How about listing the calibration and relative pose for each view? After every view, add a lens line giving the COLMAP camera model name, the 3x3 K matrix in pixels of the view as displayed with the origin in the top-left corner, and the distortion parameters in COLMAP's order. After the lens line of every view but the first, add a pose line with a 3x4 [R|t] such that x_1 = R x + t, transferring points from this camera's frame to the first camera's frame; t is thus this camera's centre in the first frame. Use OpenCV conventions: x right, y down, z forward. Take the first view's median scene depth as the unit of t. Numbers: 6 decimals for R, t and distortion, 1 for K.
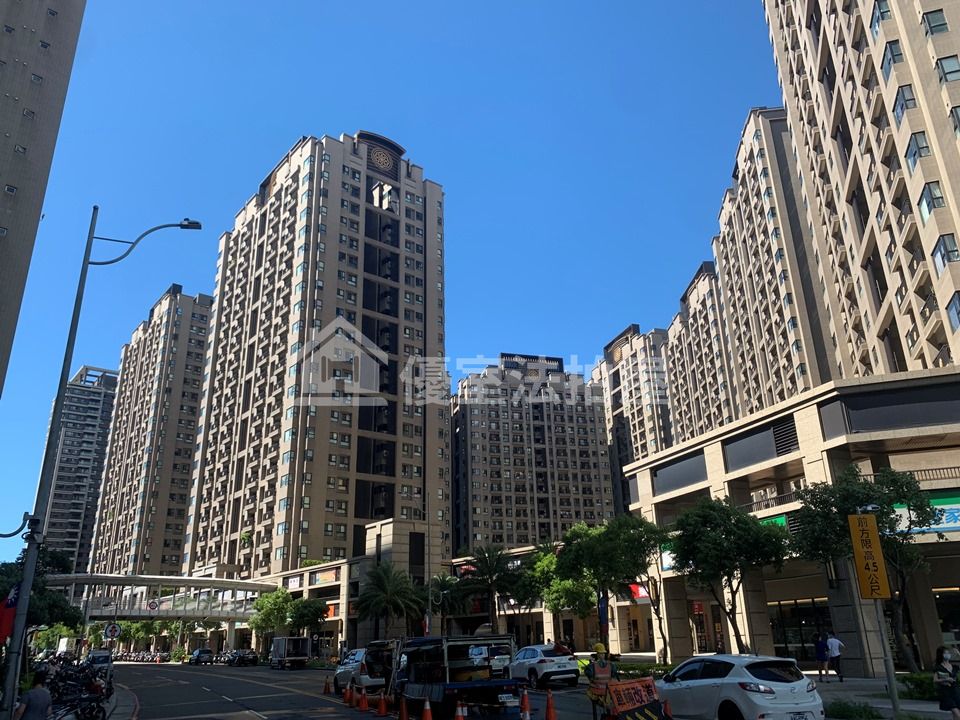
lens RADIAL K [[729.4, 0, 478.1], [0, 729.4, 359.2], [0, 0, 1]] dist [0.039914, -0.006422]
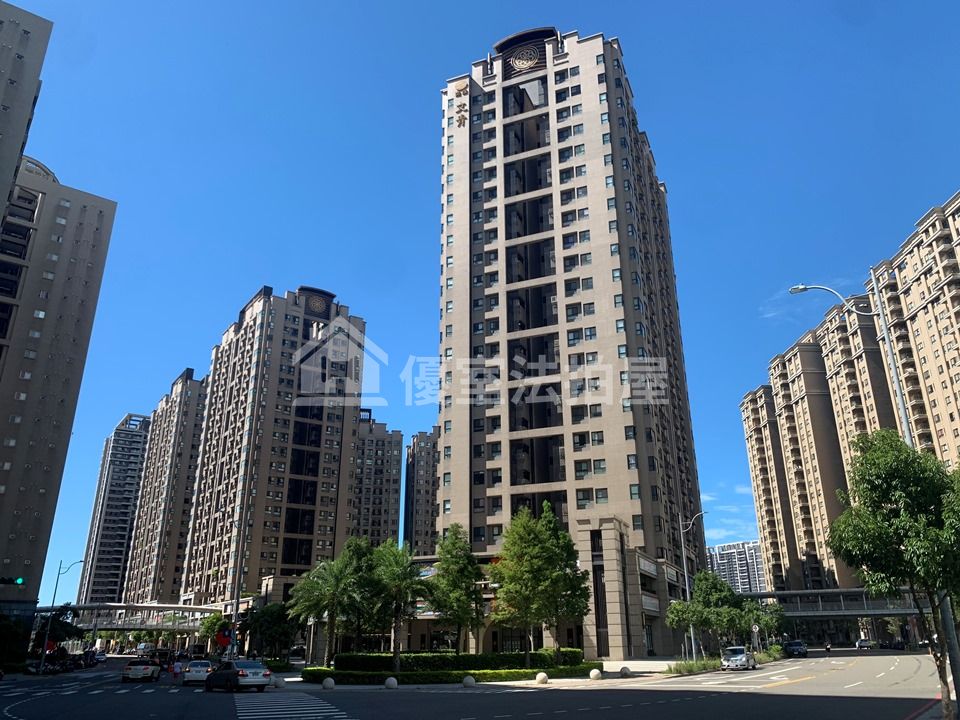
lens RADIAL K [[729.4, 0, 481.6], [0, 729.4, 360.1], [0, 0, 1]] dist [0.039914, -0.006422]
pose [[0.998056, -0.005020, -0.062129, 0.291069], [0.004992, 0.999987, -0.000609, -0.171940], [0.062131, 0.000297, 0.998068, -0.419177]]
